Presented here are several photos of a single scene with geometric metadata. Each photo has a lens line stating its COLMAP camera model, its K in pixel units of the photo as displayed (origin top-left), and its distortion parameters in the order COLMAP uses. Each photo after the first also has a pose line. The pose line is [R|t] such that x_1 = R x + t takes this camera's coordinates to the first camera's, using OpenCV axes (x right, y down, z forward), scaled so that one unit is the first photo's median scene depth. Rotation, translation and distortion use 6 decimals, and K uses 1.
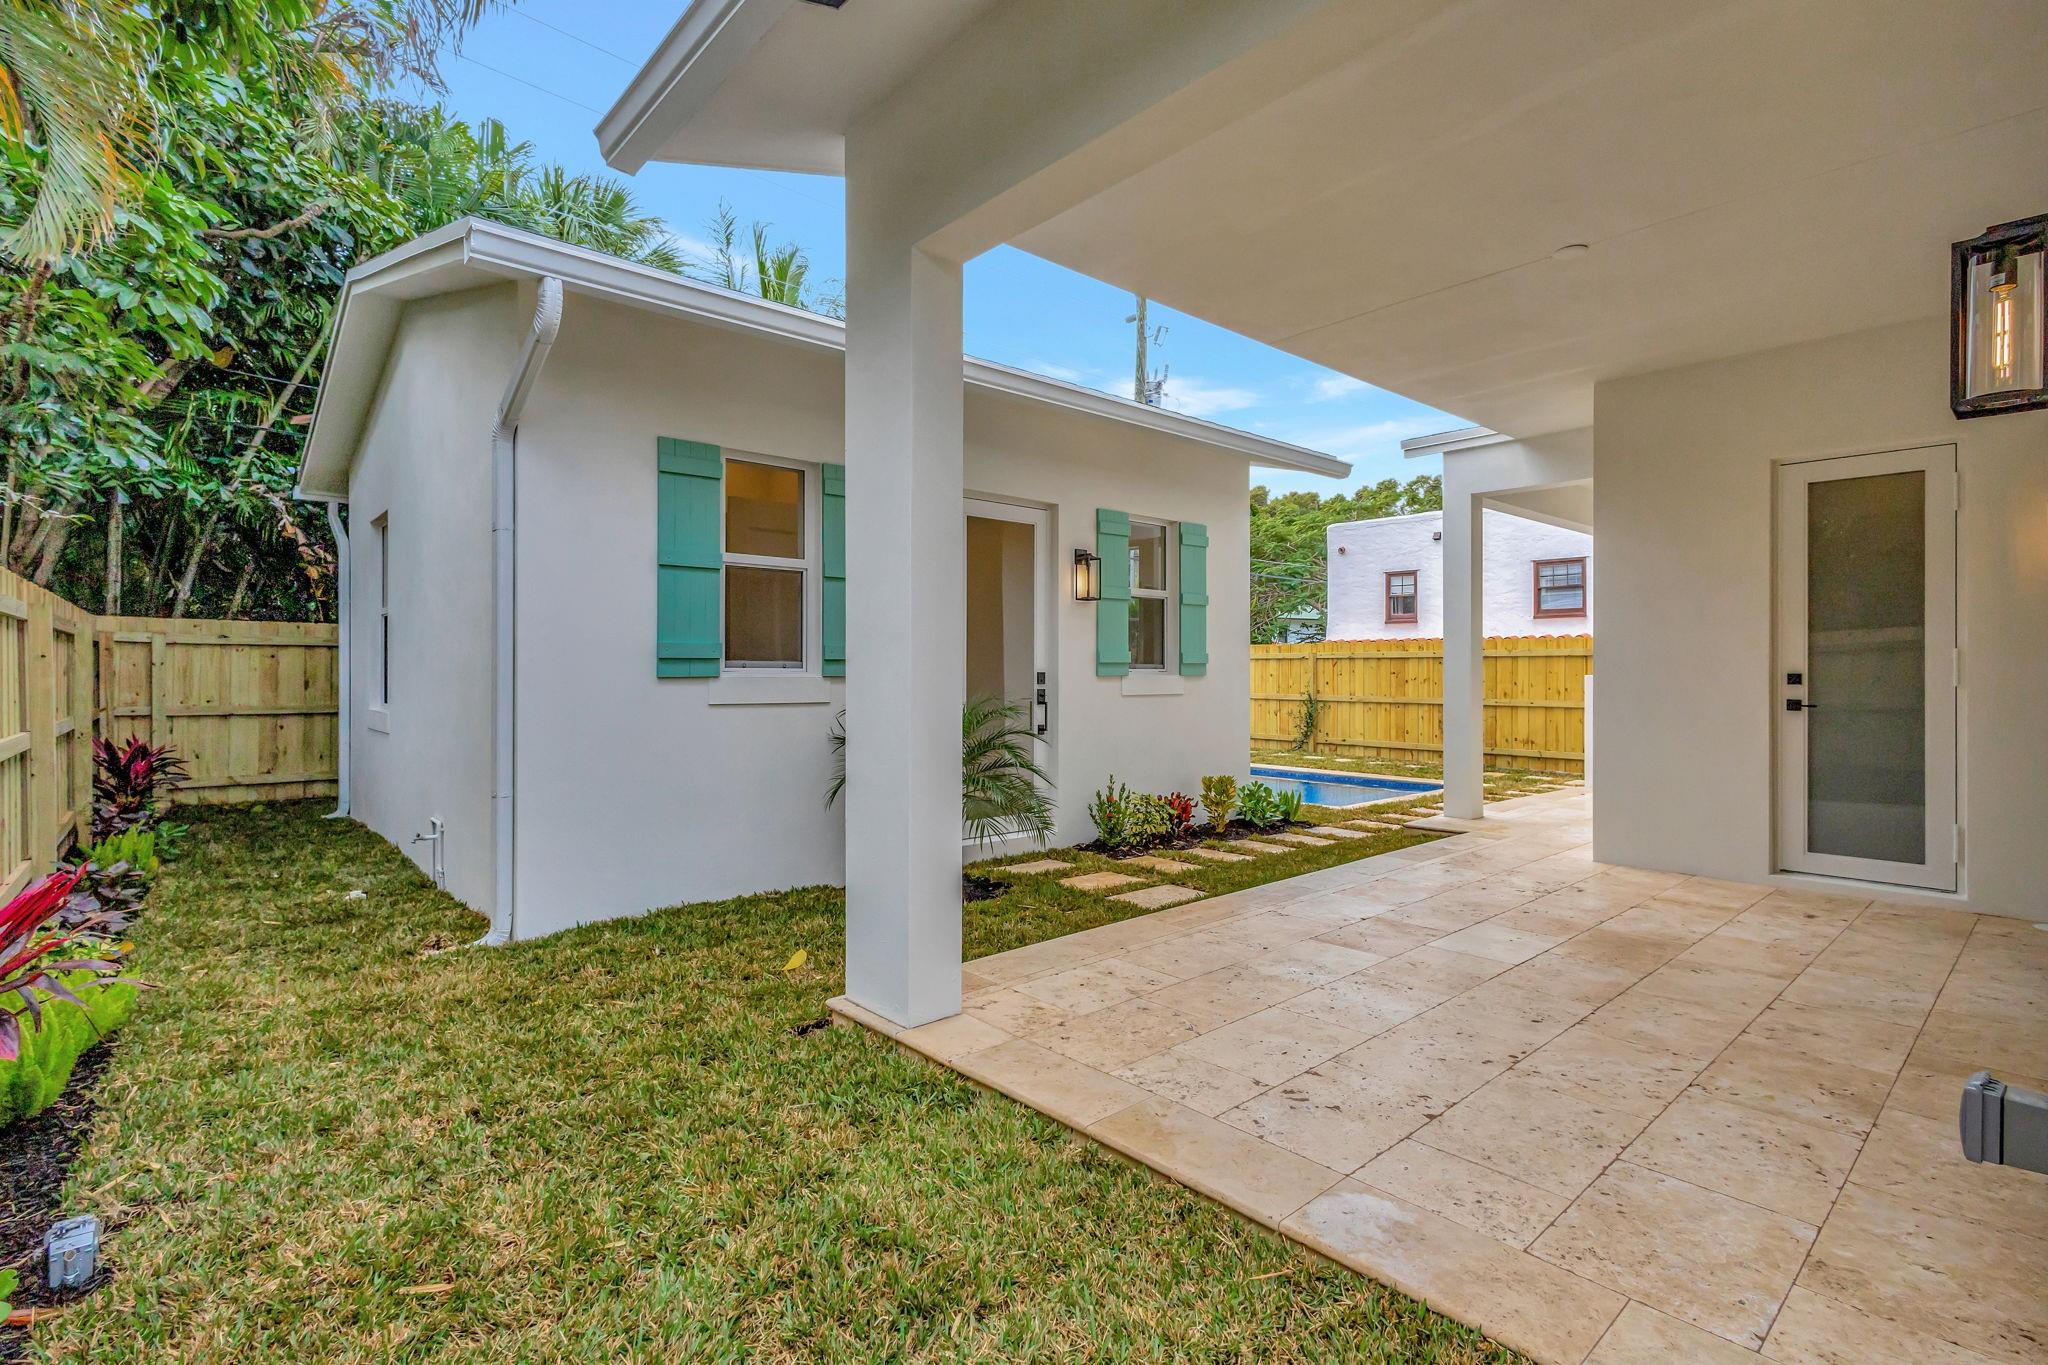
lens RADIAL K [[943.2, 0, 1018.1], [0, 943.2, 678.6], [0, 0, 1]] dist [0.010318, -0.002868]
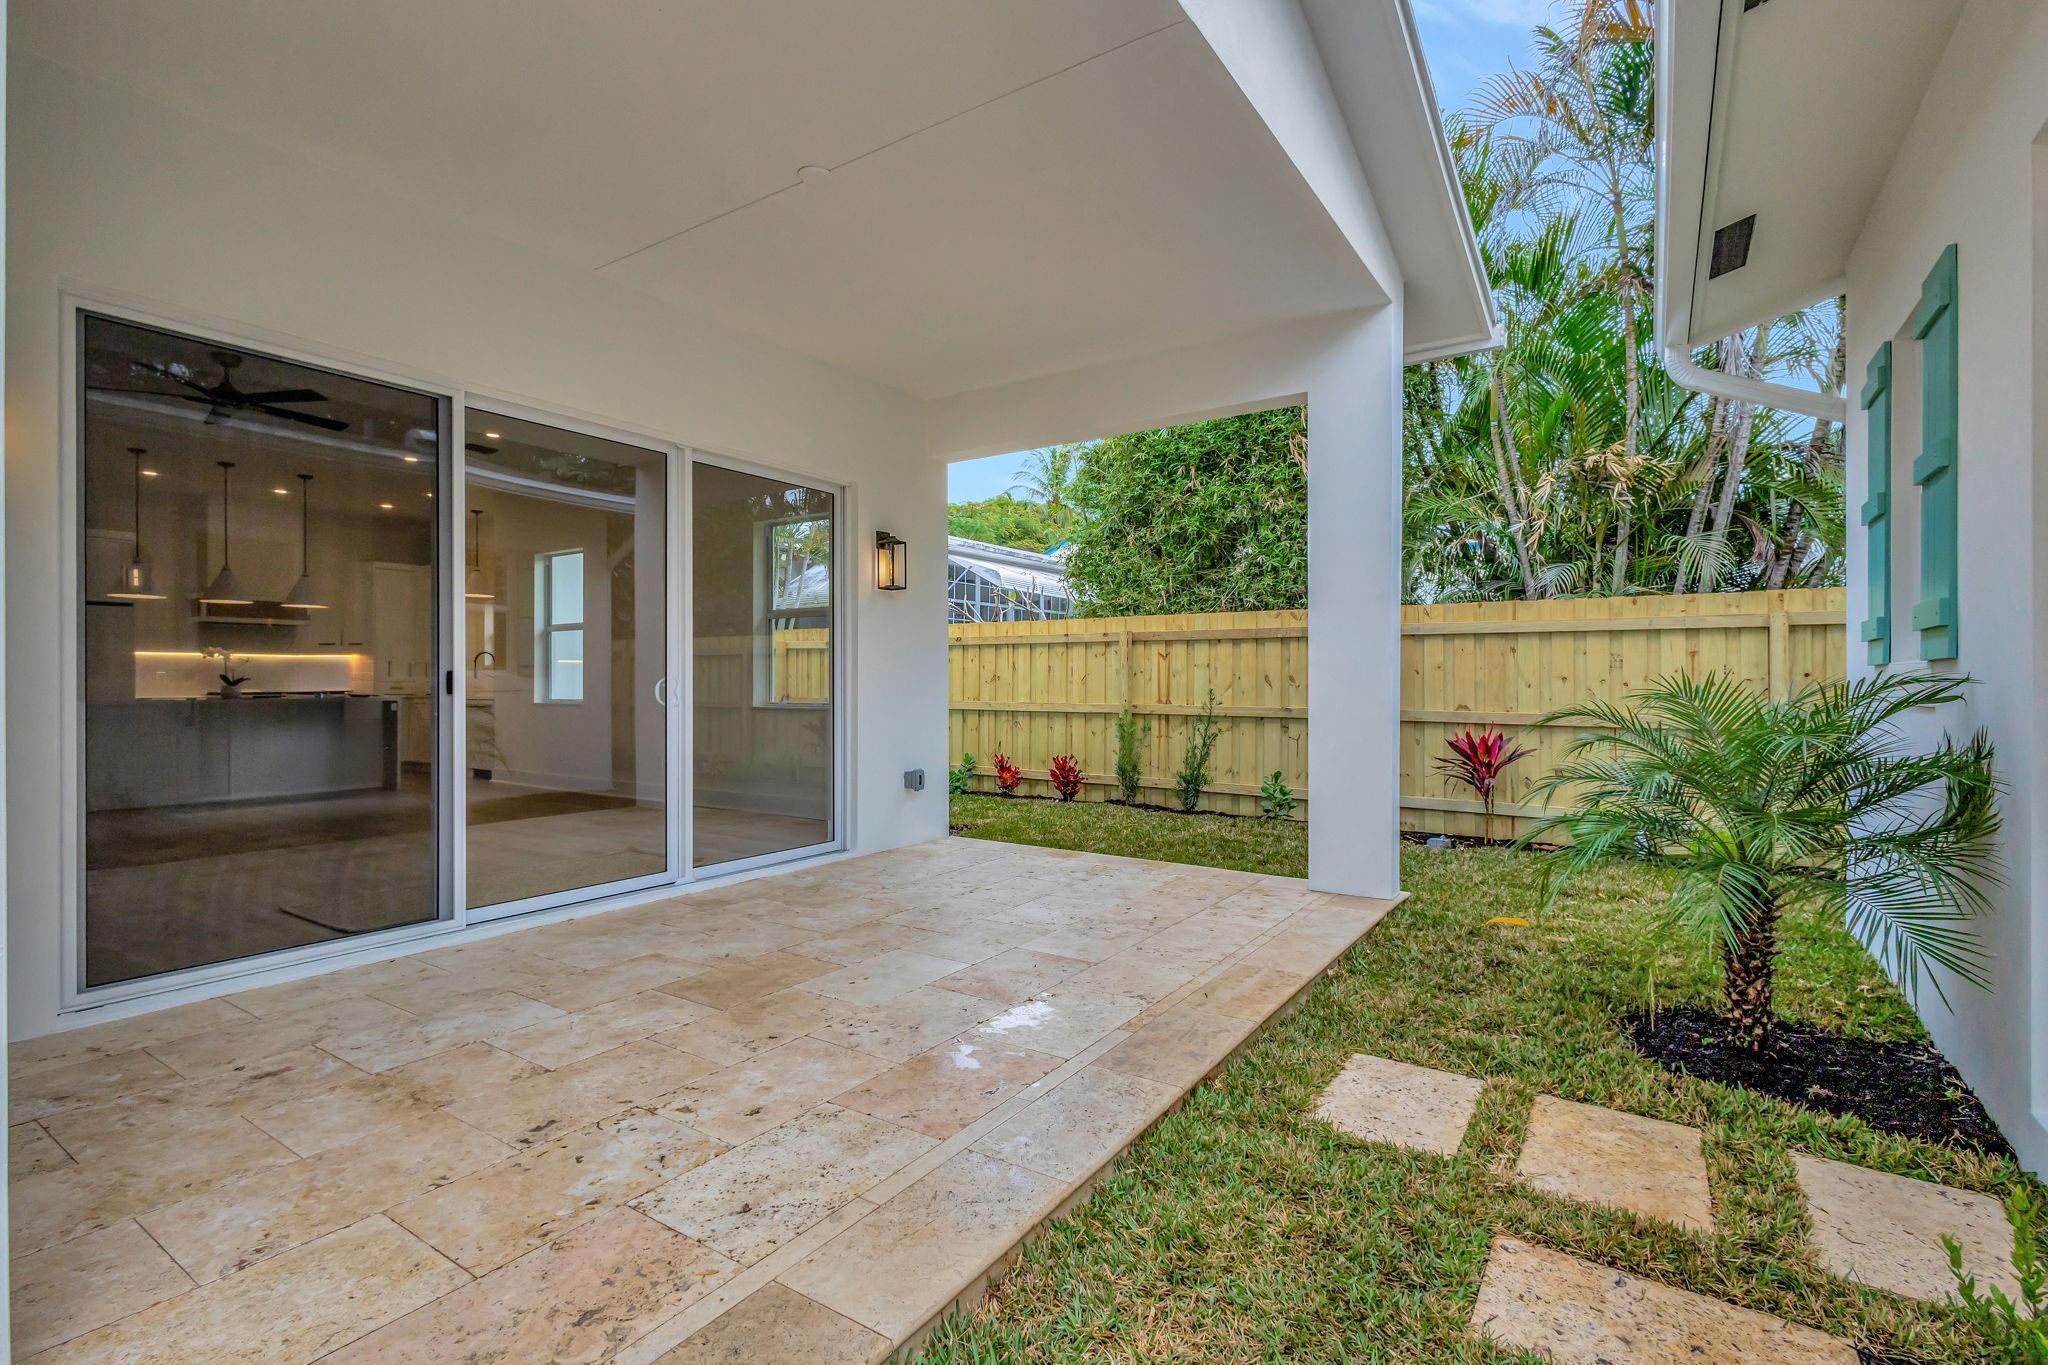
lens RADIAL K [[943.2, 0, 1019.2], [0, 943.2, 680.4], [0, 0, 1]] dist [0.010318, -0.002868]
pose [[-0.967275, -0.002917, -0.253712, 0.368056], [-0.004146, 0.999982, 0.004311, 0.007271], [0.253695, 0.005222, -0.967270, 1.118606]]
